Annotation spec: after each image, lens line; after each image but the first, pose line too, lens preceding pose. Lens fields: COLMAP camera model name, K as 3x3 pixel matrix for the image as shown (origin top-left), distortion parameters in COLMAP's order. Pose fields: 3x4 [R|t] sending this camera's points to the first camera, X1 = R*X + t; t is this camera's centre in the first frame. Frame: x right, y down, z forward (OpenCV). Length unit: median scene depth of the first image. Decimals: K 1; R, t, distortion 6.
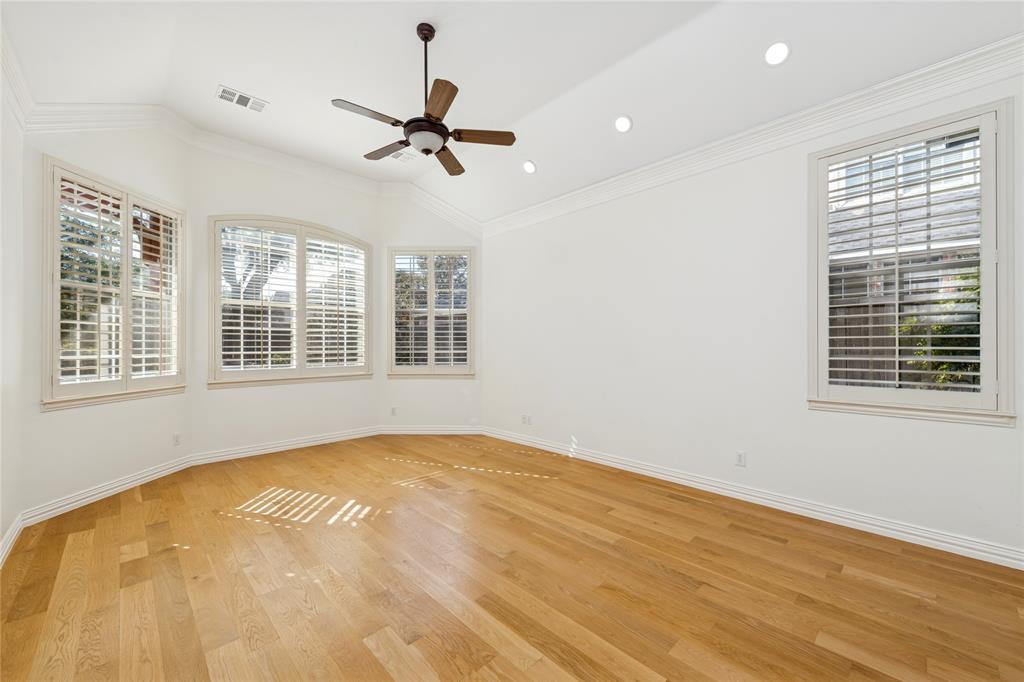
lens RADIAL K [[401.5, 0, 510.9], [0, 401.5, 346.7], [0, 0, 1]] dist [0.003985, -0.000684]
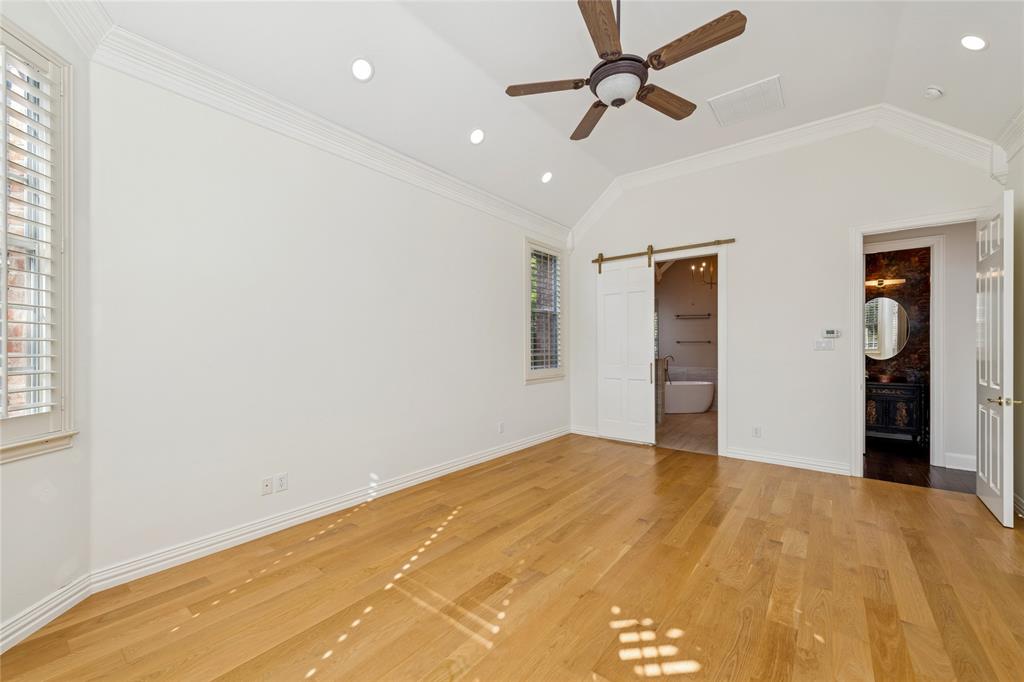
lens RADIAL K [[401.5, 0, 517.2], [0, 401.5, 346.5], [0, 0, 1]] dist [0.003985, -0.000684]
pose [[-0.145561, 0.003085, 0.989344, -0.696552], [0.011368, 0.999934, -0.001446, -0.004315], [-0.989284, 0.011036, -0.145587, 0.948574]]
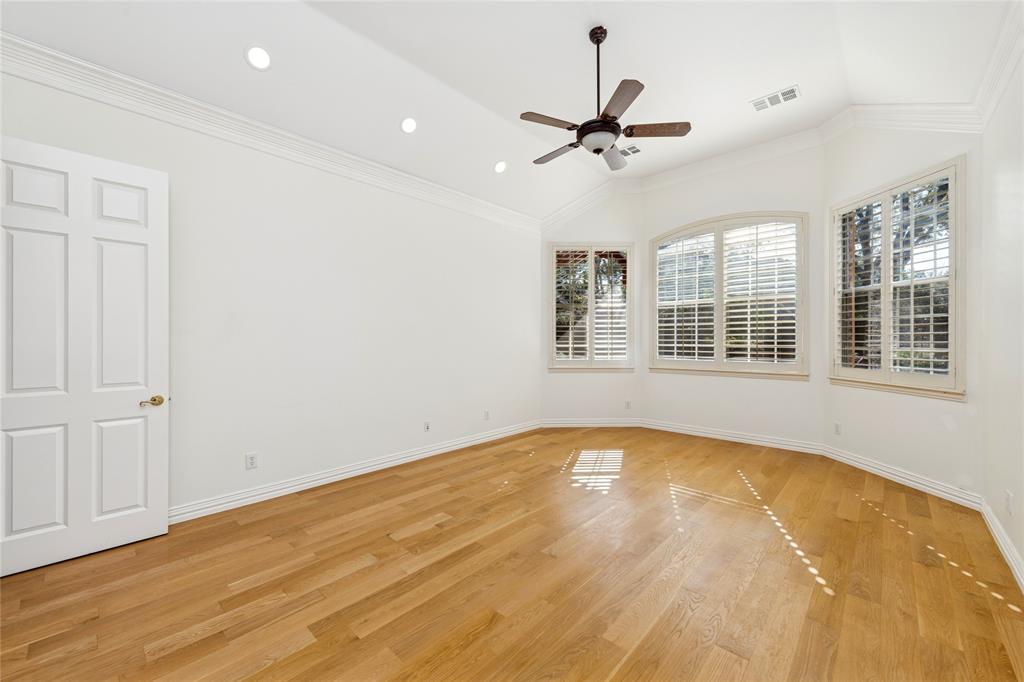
lens RADIAL K [[401.5, 0, 510.5], [0, 401.5, 338.6], [0, 0, 1]] dist [0.003985, -0.000684]
pose [[0.050078, 0.001450, -0.998744, 0.589754], [-0.003039, 0.999995, 0.001300, -0.004841], [0.998741, 0.002970, 0.050082, 0.524693]]
